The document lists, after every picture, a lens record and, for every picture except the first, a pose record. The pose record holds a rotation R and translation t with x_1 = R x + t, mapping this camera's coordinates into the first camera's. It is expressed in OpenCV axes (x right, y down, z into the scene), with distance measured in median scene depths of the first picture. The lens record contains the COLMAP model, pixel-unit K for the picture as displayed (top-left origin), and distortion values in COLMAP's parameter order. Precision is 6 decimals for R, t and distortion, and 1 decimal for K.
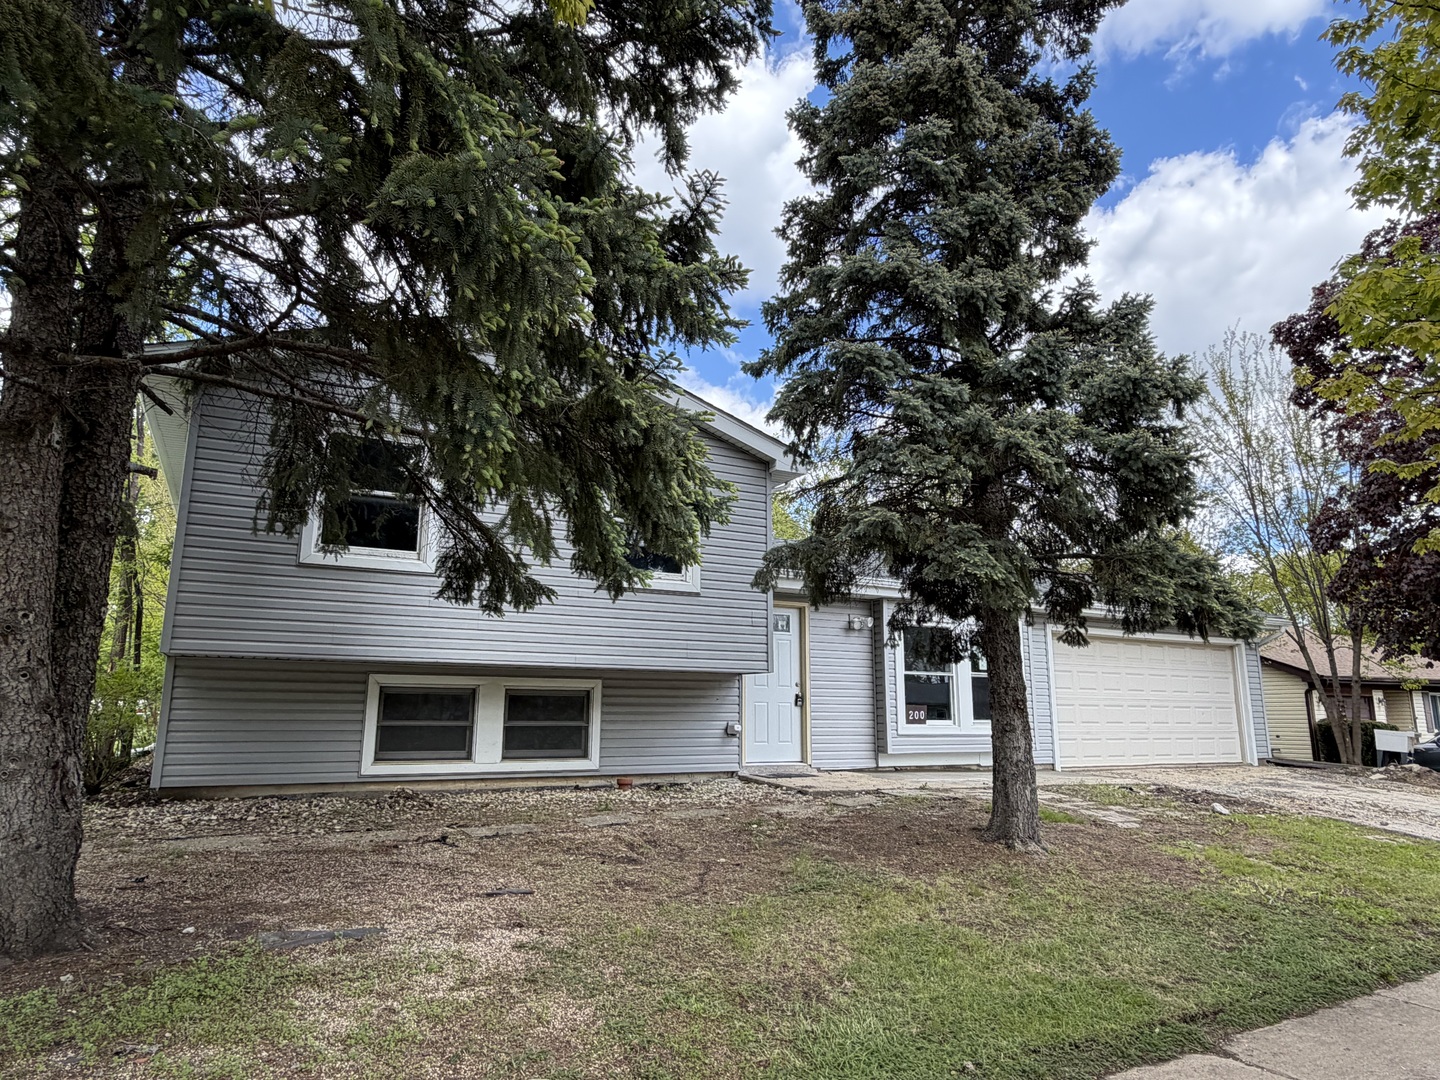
lens RADIAL K [[867.5, 0, 720.0], [0, 867.5, 540.0], [0, 0, 1]] dist [-0.002829, -0.000673]
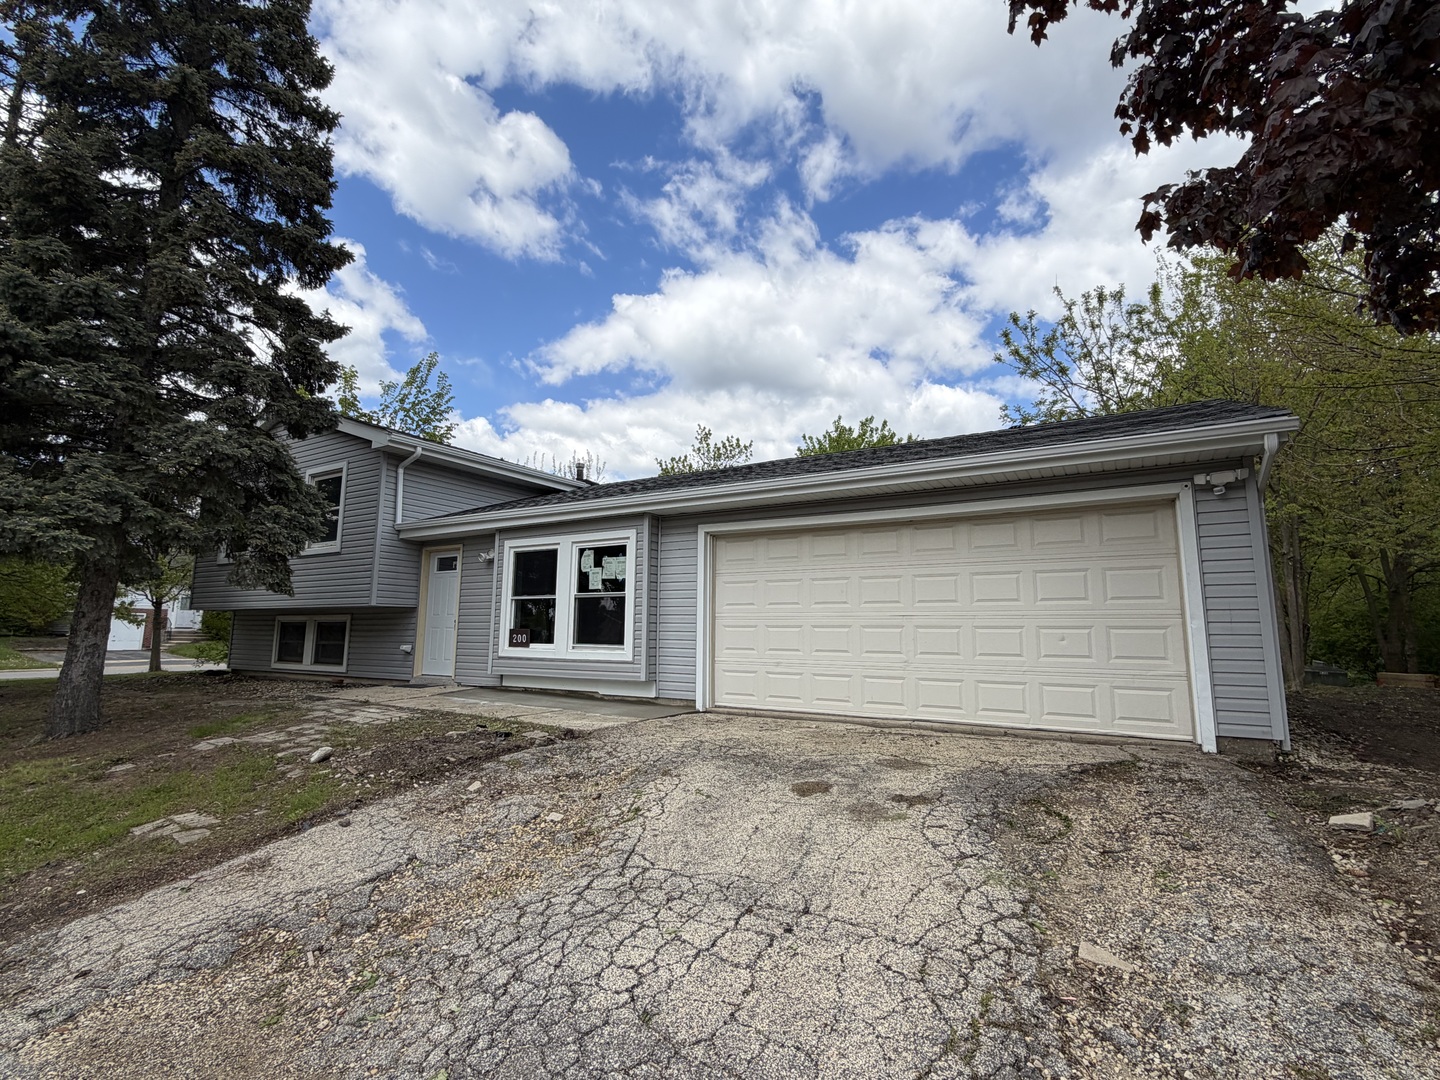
lens RADIAL K [[694.6, 0, 720.0], [0, 694.6, 540.0], [0, 0, 1]] dist [-0.001466, -0.000157]
pose [[0.509826, -0.120523, -0.851793, 1.259415], [0.164769, 0.985487, -0.040820, 0.190367], [0.844351, -0.119538, 0.522286, 0.935698]]
